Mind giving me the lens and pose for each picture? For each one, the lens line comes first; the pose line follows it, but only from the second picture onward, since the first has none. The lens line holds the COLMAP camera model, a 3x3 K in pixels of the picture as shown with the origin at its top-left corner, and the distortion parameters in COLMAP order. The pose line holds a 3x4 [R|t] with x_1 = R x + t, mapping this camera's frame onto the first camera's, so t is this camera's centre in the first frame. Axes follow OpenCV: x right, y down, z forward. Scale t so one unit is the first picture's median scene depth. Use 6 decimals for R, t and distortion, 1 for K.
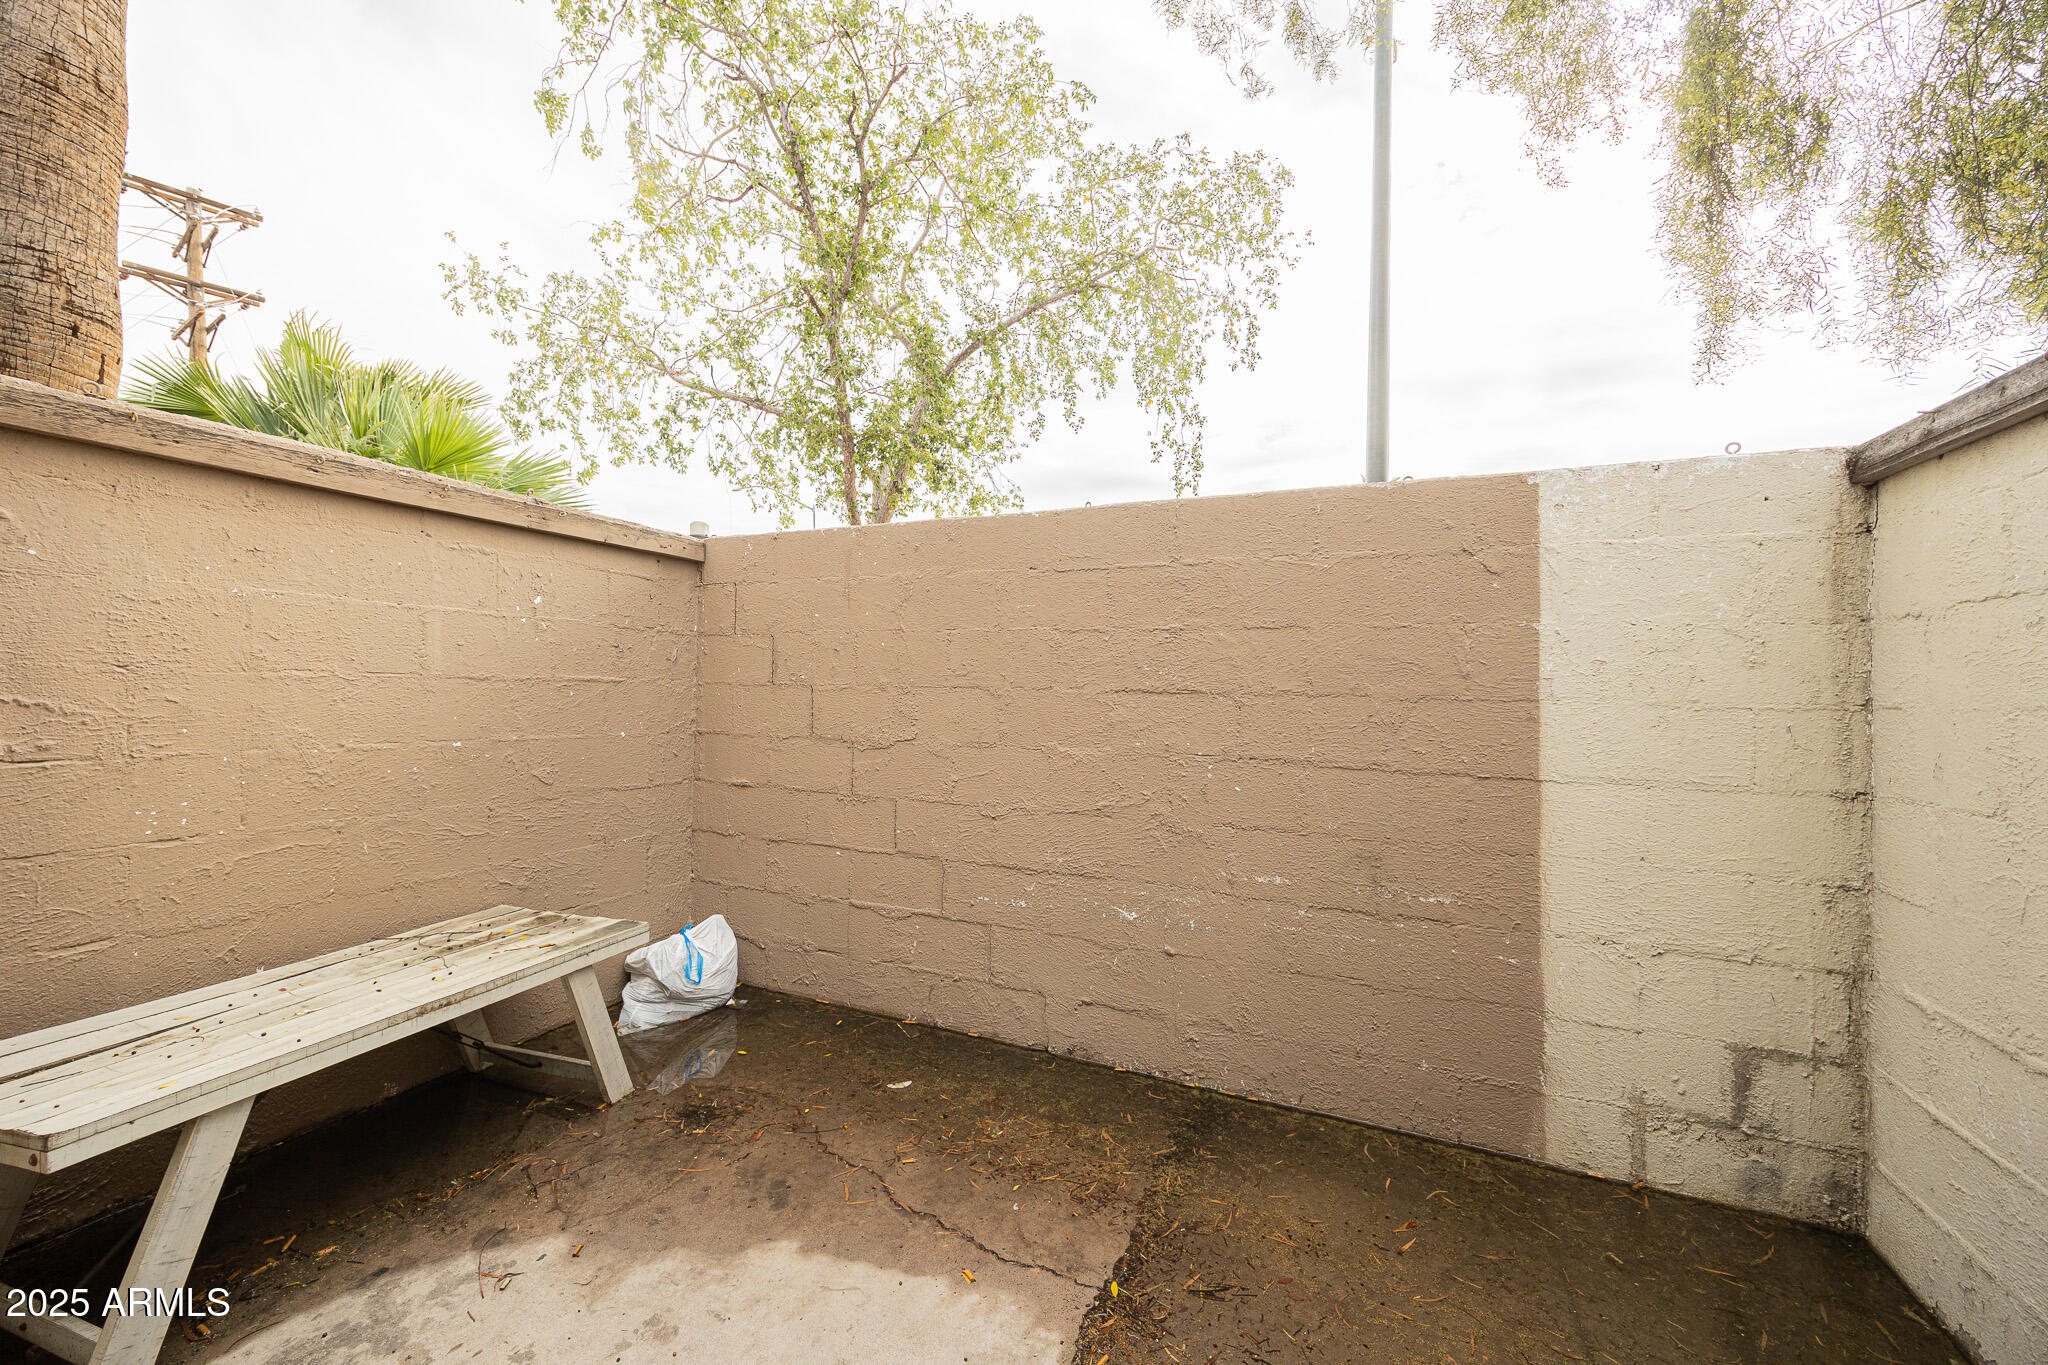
lens RADIAL K [[802.1, 0, 1023.9], [0, 802.1, 673.9], [0, 0, 1]] dist [-0.000551, 0.000063]
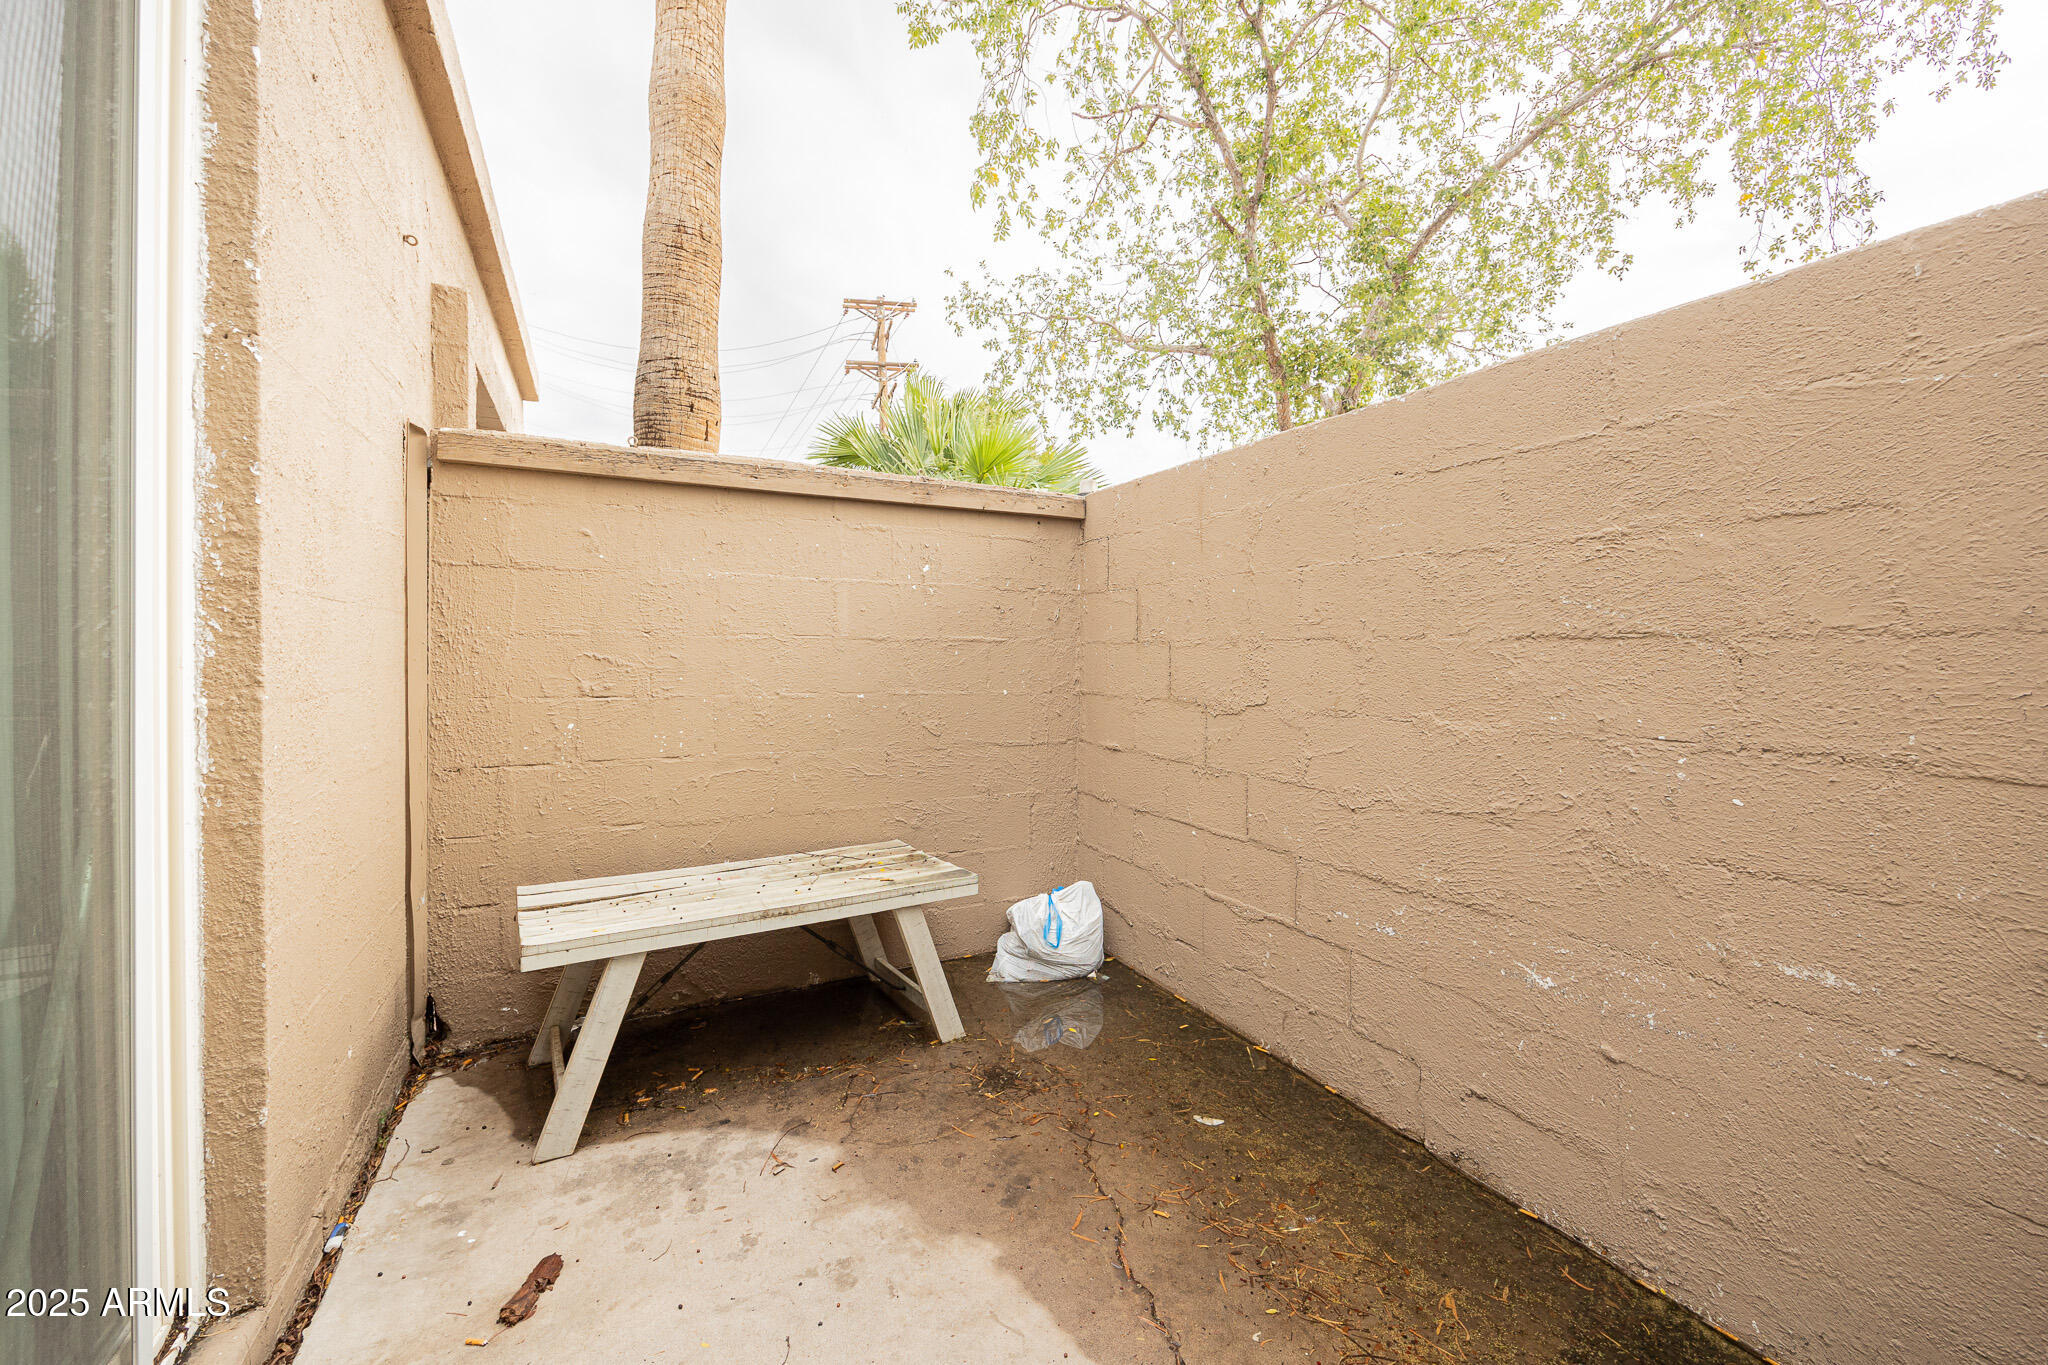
lens RADIAL K [[837.8, 0, 1028.4], [0, 837.8, 641.7], [0, 0, 1]] dist [-0.001506, 0.000845]
pose [[0.769212, -0.020563, -0.638662, 0.238429], [0.017287, 0.999786, -0.011369, 0.024775], [0.638759, -0.002295, 0.769403, 0.200329]]
